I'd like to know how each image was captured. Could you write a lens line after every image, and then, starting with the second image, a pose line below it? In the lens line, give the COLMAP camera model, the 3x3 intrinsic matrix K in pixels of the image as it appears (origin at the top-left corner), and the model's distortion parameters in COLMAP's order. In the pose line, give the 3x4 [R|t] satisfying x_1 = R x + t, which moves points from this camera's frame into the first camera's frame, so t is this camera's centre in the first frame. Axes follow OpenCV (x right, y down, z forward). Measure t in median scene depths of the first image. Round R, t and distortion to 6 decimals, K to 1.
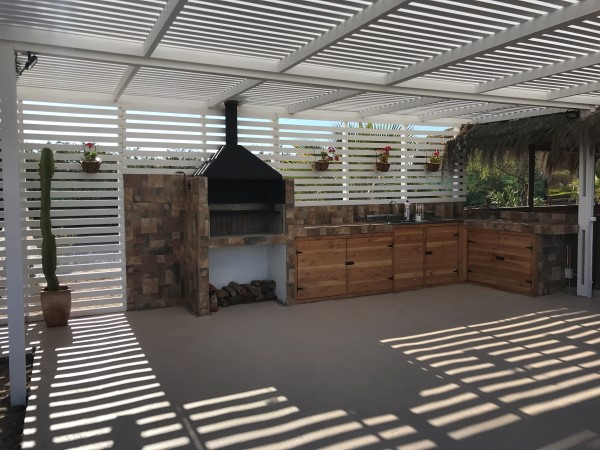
lens RADIAL K [[494.5, 0, 300.0], [0, 494.5, 225.0], [0, 0, 1]] dist [0.004499, -0.000666]
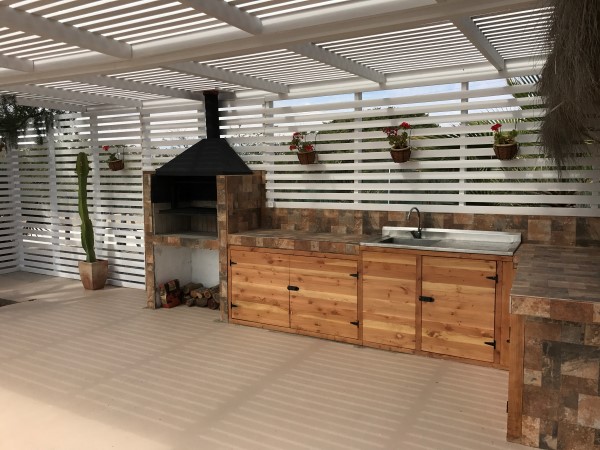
lens RADIAL K [[494.5, 0, 300.0], [0, 494.5, 225.0], [0, 0, 1]] dist [0.004499, -0.000666]
pose [[0.563619, 0.087760, -0.821360, 0.683424], [-0.058889, 0.996079, 0.066019, -0.064966], [0.823933, 0.011159, 0.566577, 0.563370]]
